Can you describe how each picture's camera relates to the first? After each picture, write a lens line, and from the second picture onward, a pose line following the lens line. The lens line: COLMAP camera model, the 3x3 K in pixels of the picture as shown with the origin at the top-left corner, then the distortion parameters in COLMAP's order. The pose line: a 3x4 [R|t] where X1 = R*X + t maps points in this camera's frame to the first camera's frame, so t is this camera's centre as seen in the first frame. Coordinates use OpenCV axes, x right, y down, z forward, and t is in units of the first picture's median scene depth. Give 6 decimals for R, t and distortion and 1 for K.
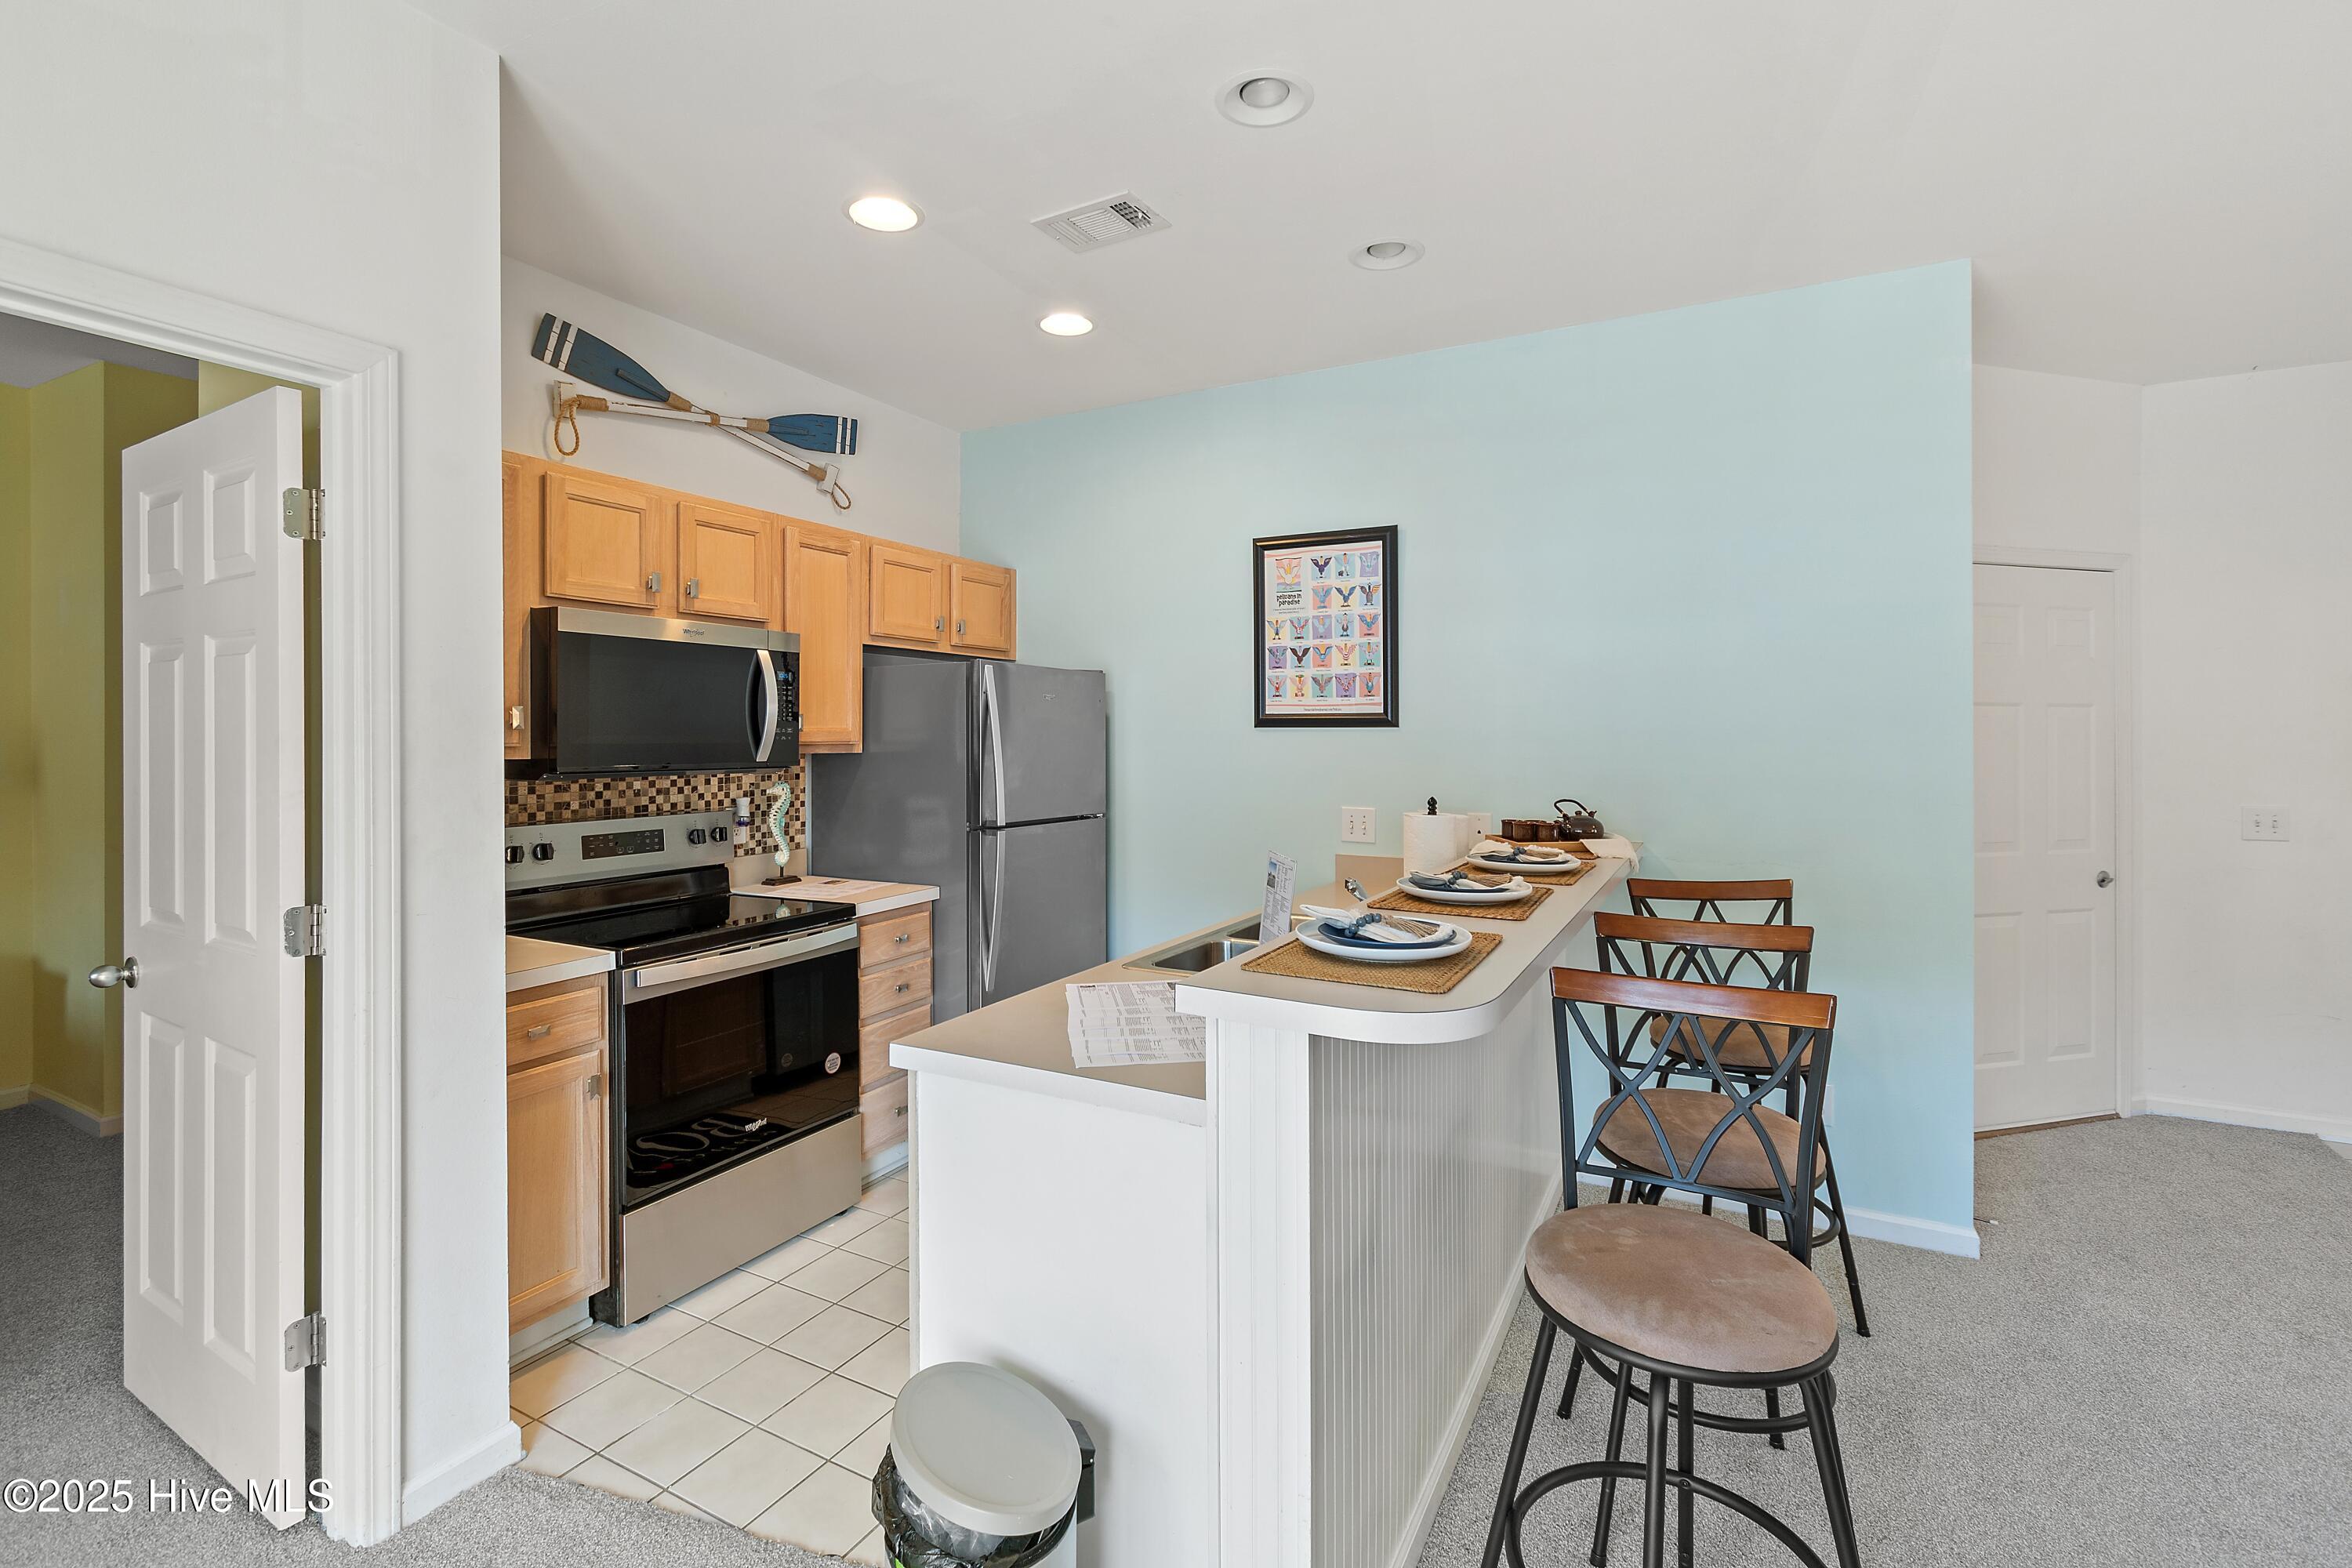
lens RADIAL K [[1042.4, 0, 1165.1], [0, 1042.4, 738.8], [0, 0, 1]] dist [0.006619, -0.001796]
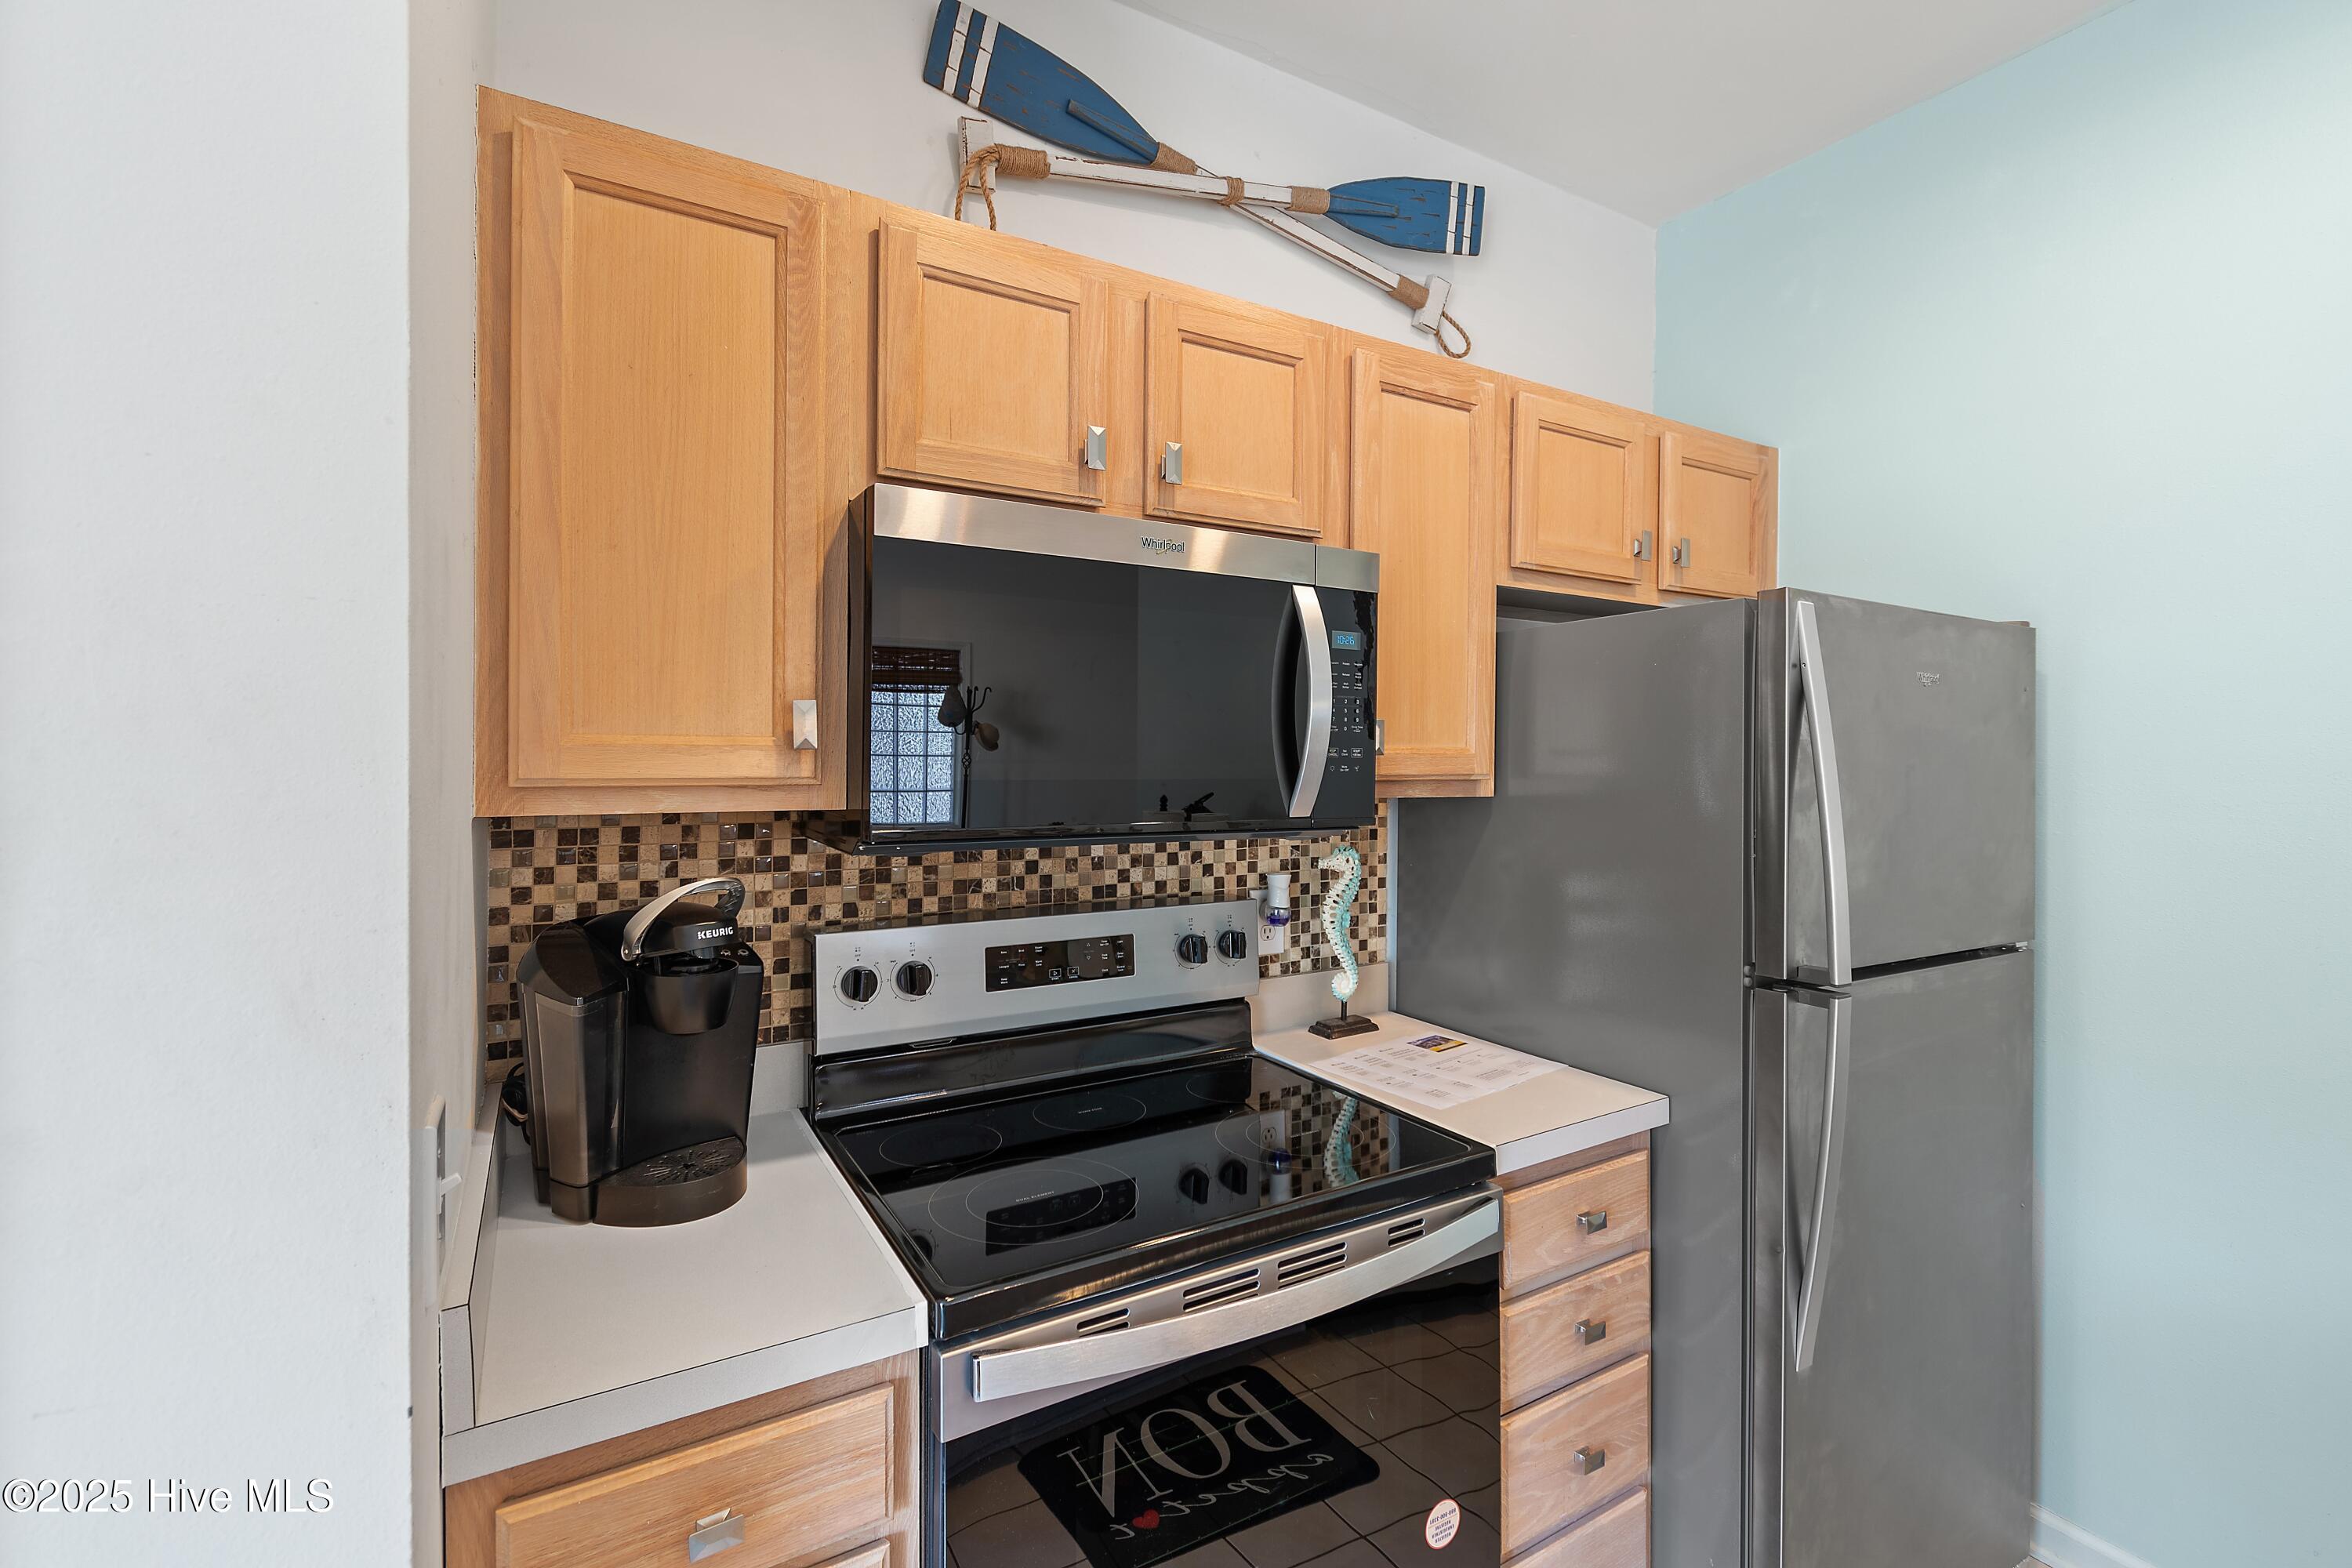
lens RADIAL K [[1042.4, 0, 1177.7], [0, 1042.4, 771.5], [0, 0, 1]] dist [0.006619, -0.001796]
pose [[0.862397, 0.011103, -0.506110, -0.176988], [-0.006748, 0.999923, 0.010438, -0.003729], [0.506187, -0.005587, 0.862406, 0.513954]]
